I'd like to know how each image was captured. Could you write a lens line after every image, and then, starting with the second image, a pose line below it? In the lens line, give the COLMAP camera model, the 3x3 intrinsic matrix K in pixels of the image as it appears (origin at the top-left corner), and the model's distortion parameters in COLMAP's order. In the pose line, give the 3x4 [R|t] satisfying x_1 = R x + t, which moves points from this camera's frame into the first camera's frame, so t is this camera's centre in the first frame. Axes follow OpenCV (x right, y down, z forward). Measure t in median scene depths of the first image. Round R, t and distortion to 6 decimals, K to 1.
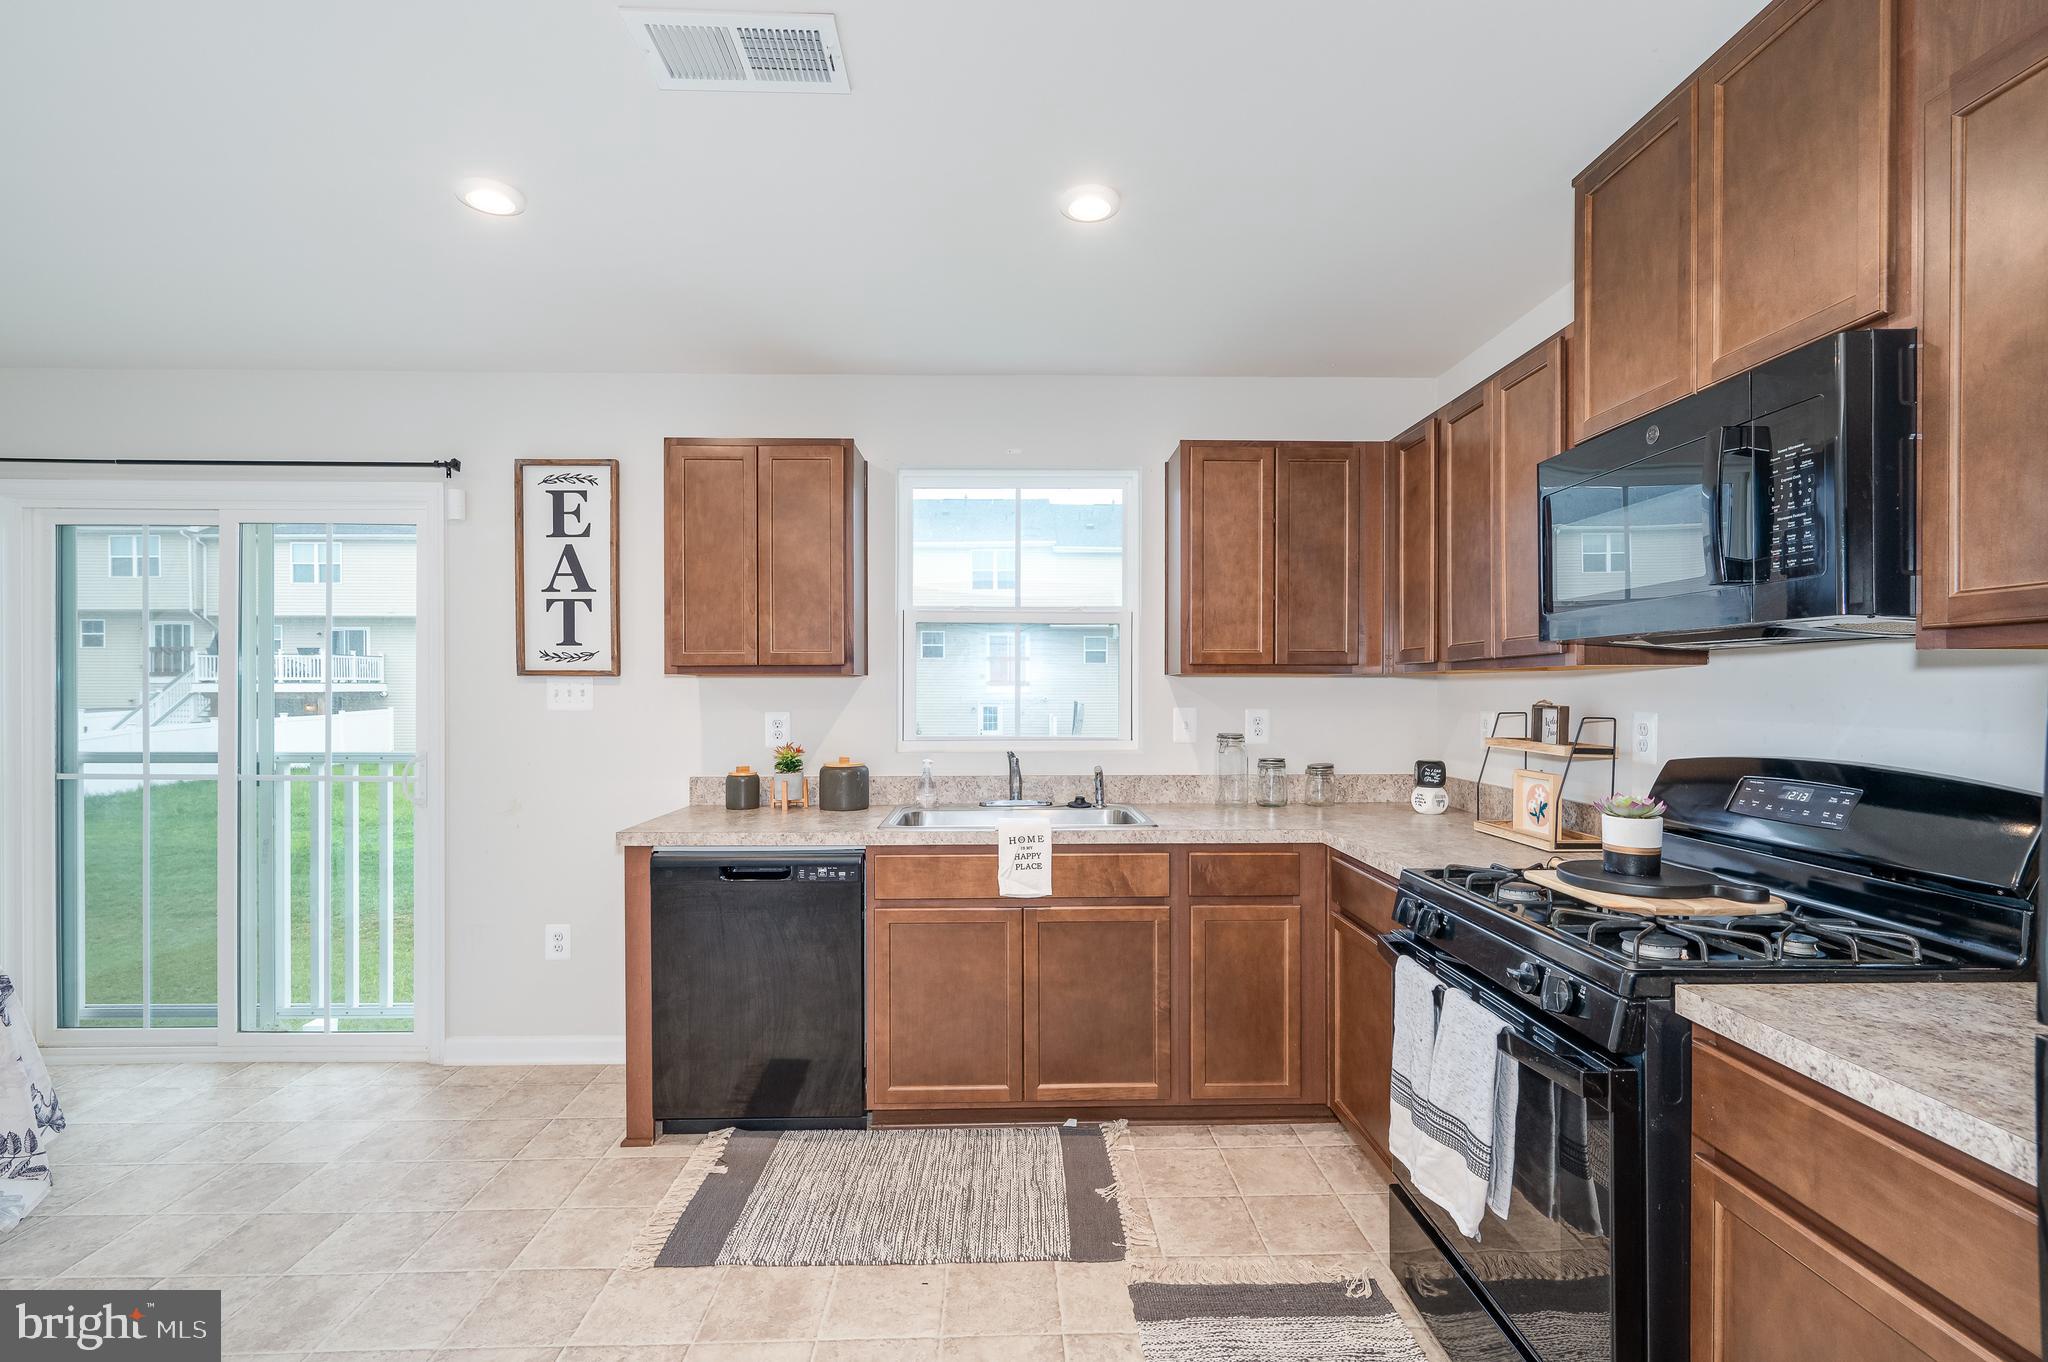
lens RADIAL K [[922.3, 0, 1029.4], [0, 922.3, 694.2], [0, 0, 1]] dist [-0.000929, -0.000250]
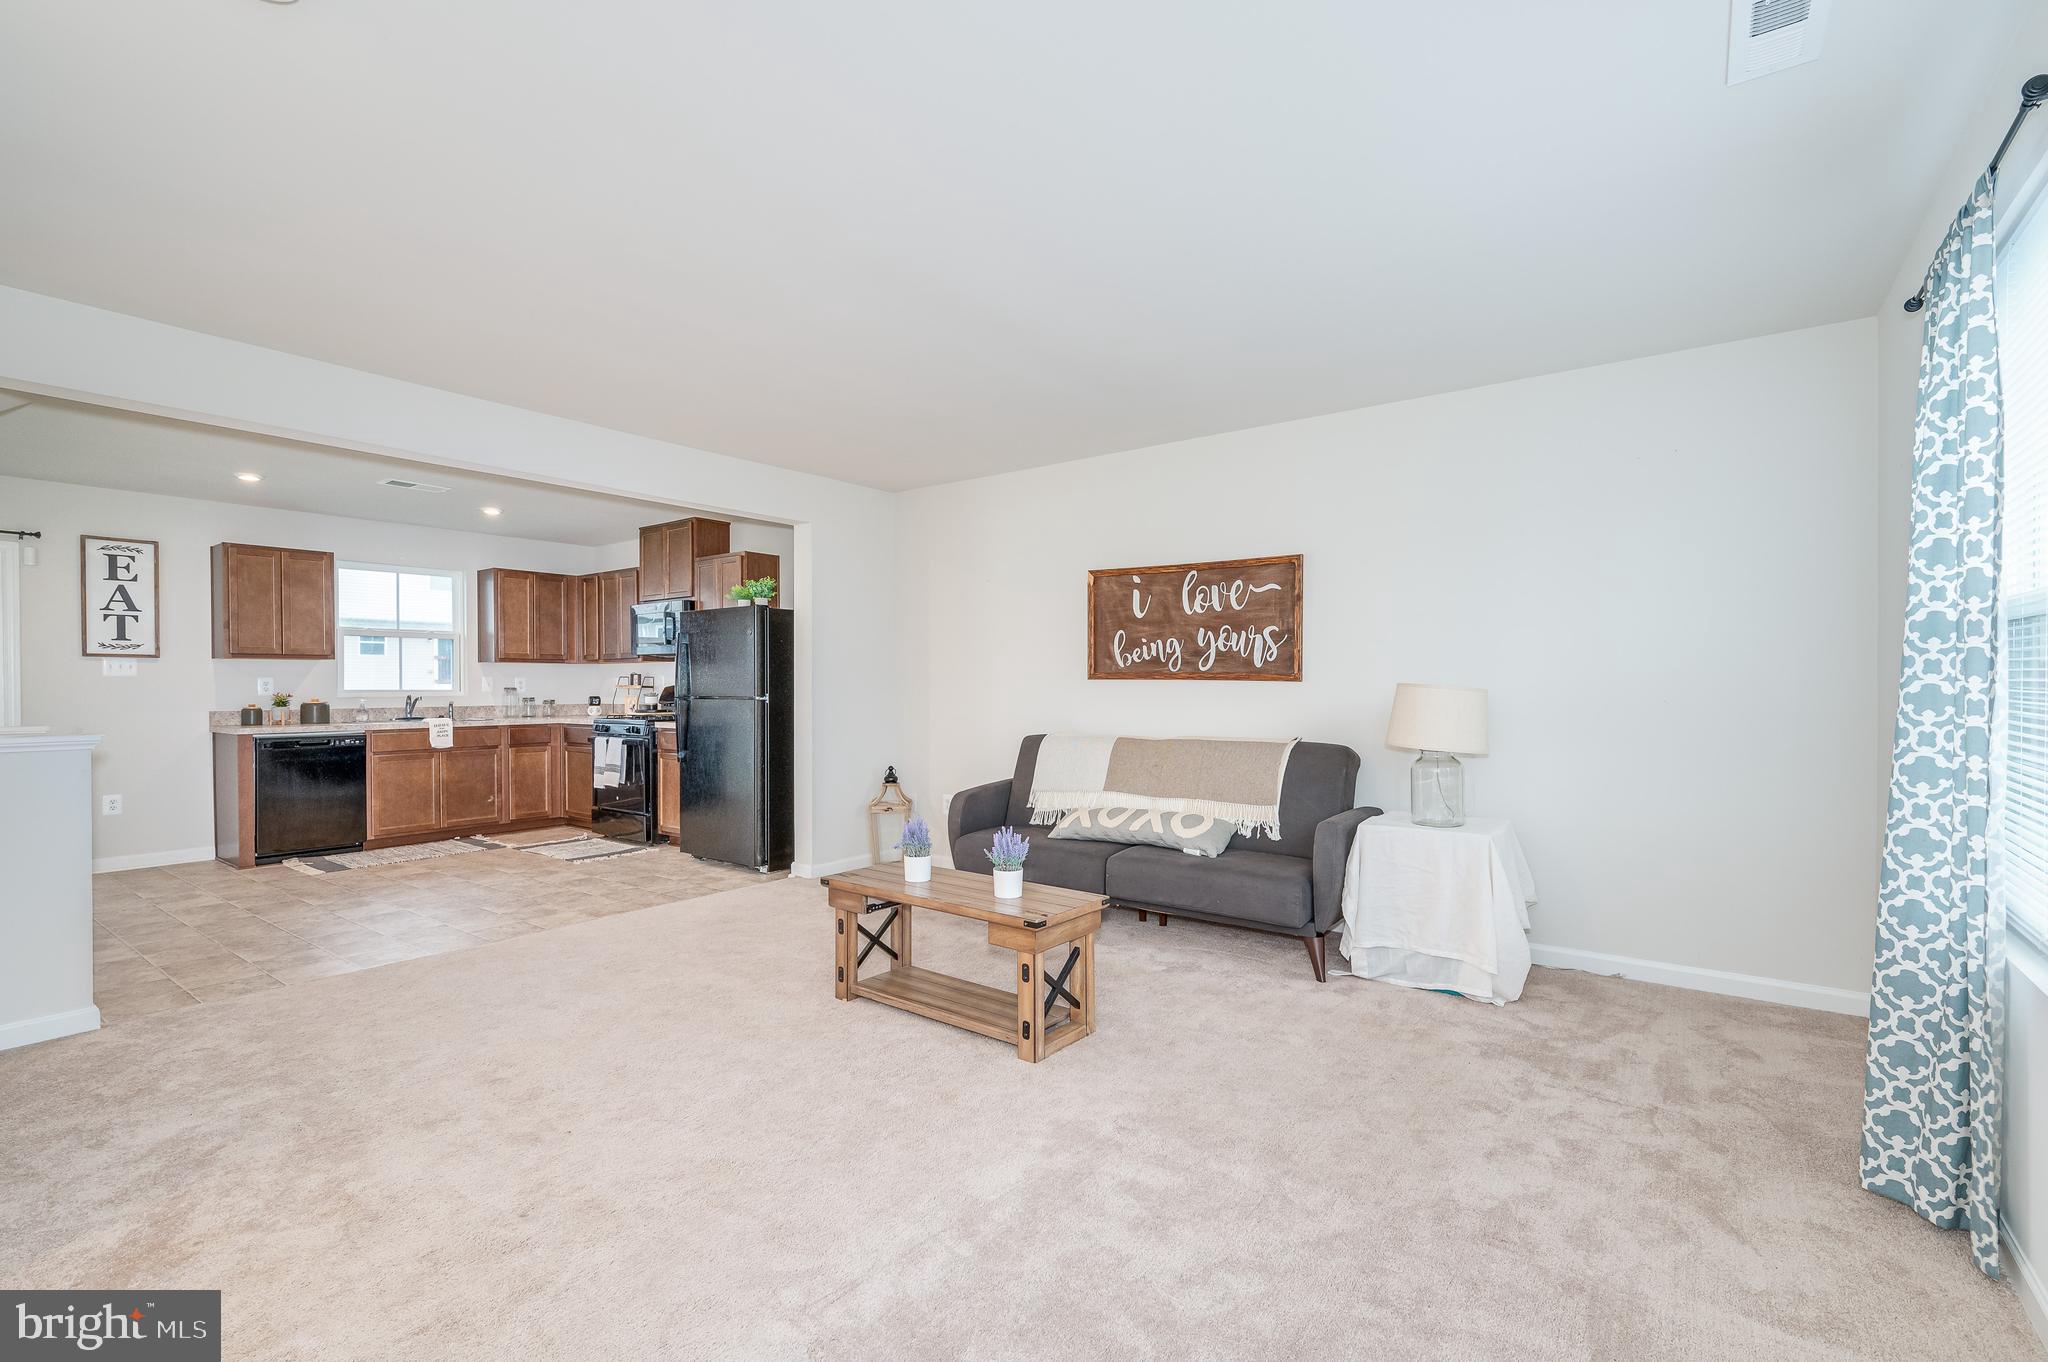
lens RADIAL K [[911.3, 0, 1029.4], [0, 911.3, 692.1], [0, 0, 1]] dist [-0.002201, 0.000284]
pose [[0.621034, -0.007589, 0.783747, -0.865236], [0.006429, 0.999969, 0.004589, 0.057156], [-0.783757, 0.002188, 0.621063, -1.652847]]
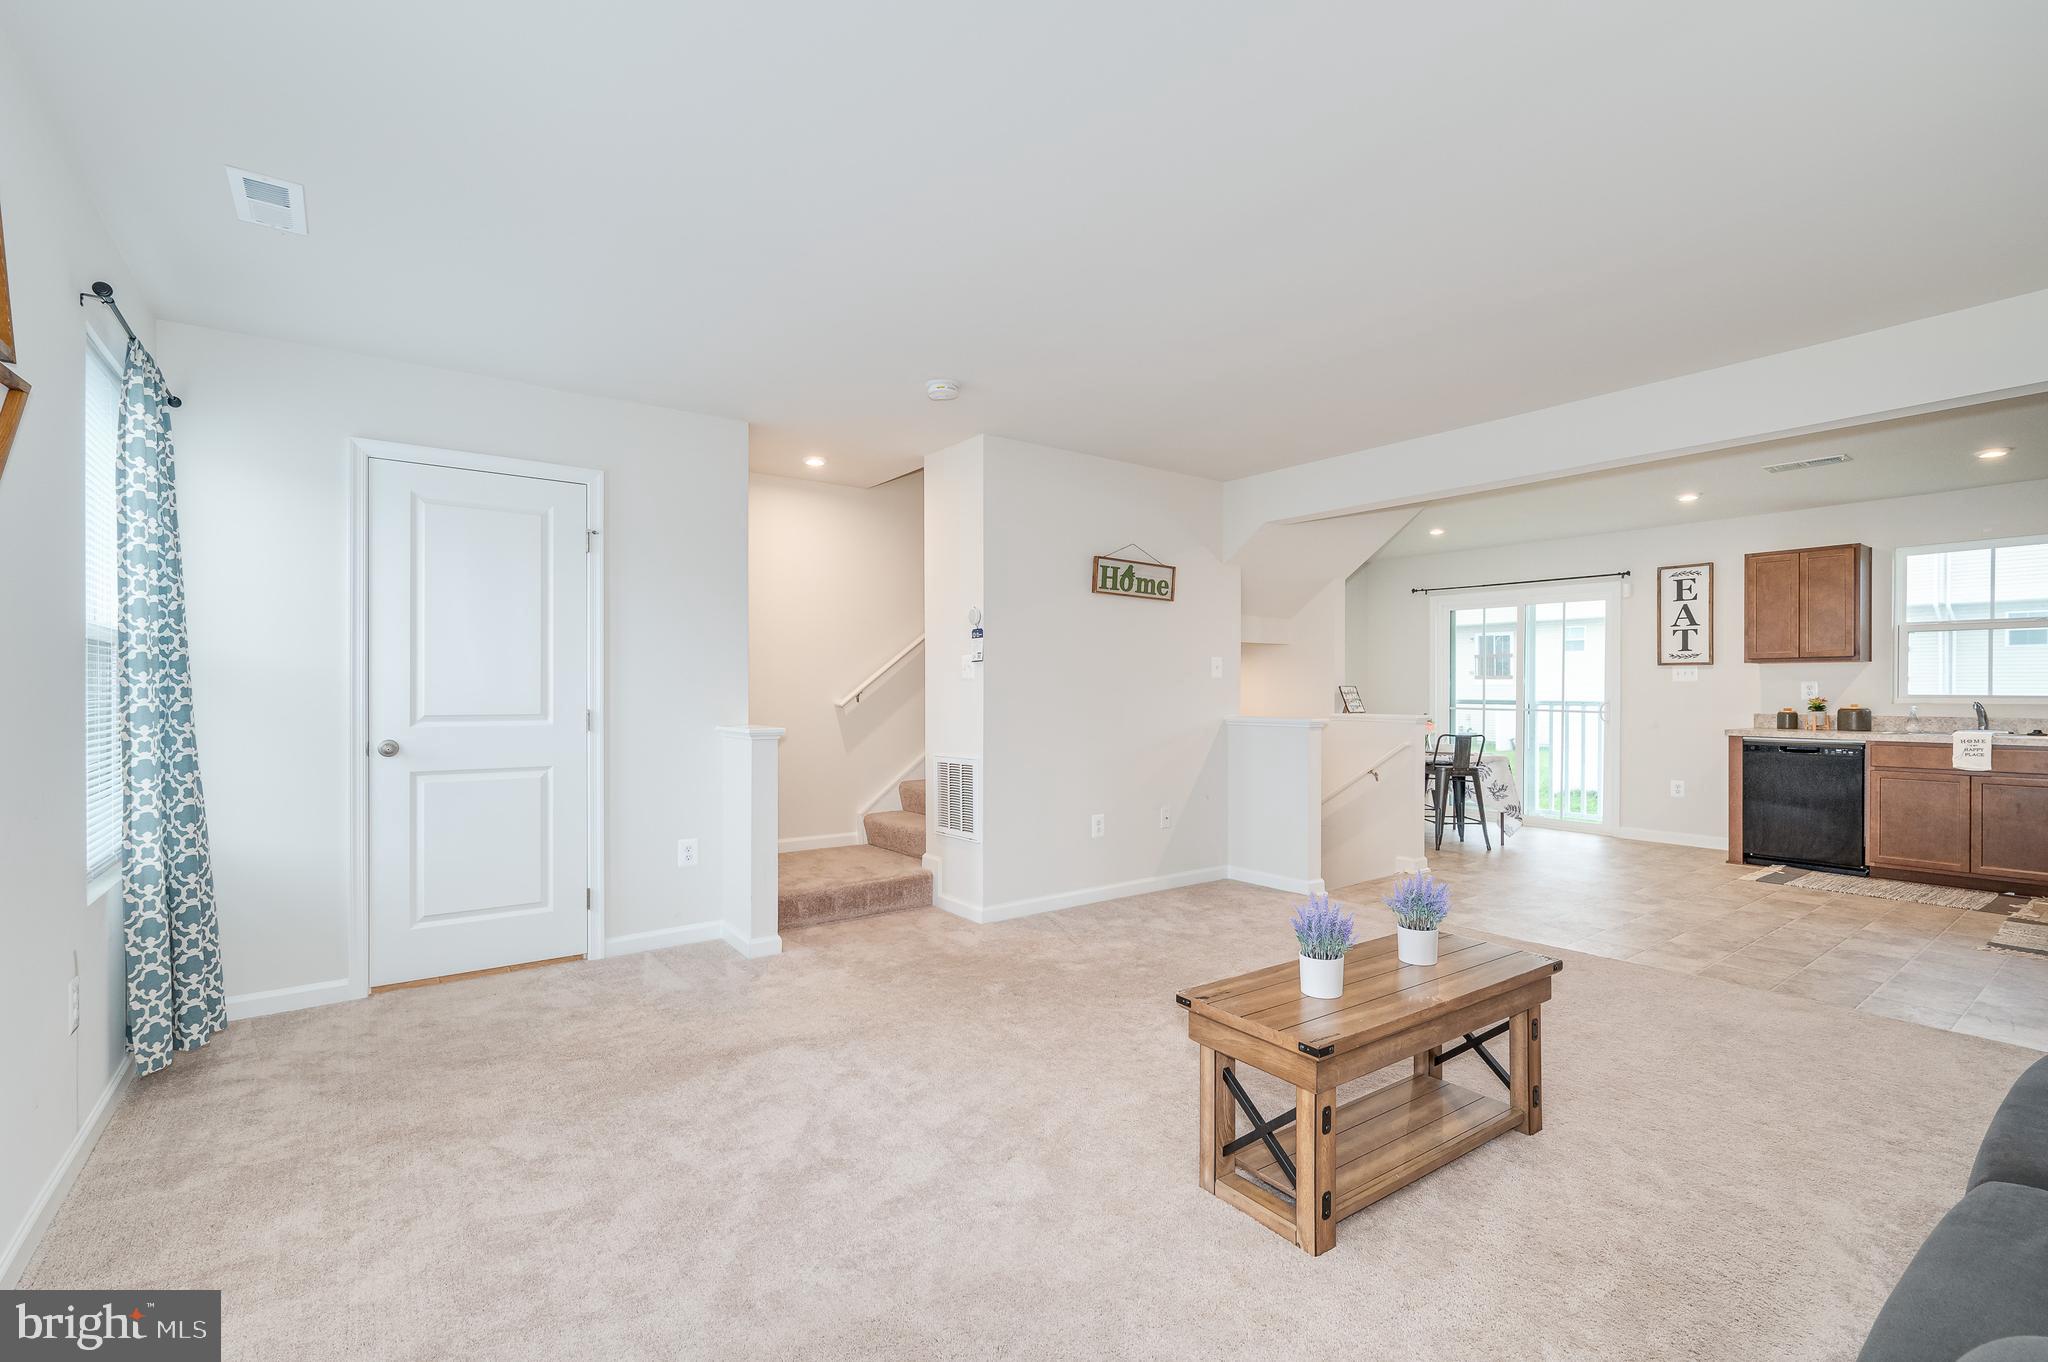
lens RADIAL K [[901.2, 0, 1022.9], [0, 901.2, 693.7], [0, 0, 1]] dist [0.000633, 0.000037]
pose [[0.571696, 0.004518, -0.820453, 0.374850], [-0.004421, 0.999987, 0.002426, 0.052729], [0.820454, 0.002240, 0.571709, -1.602742]]
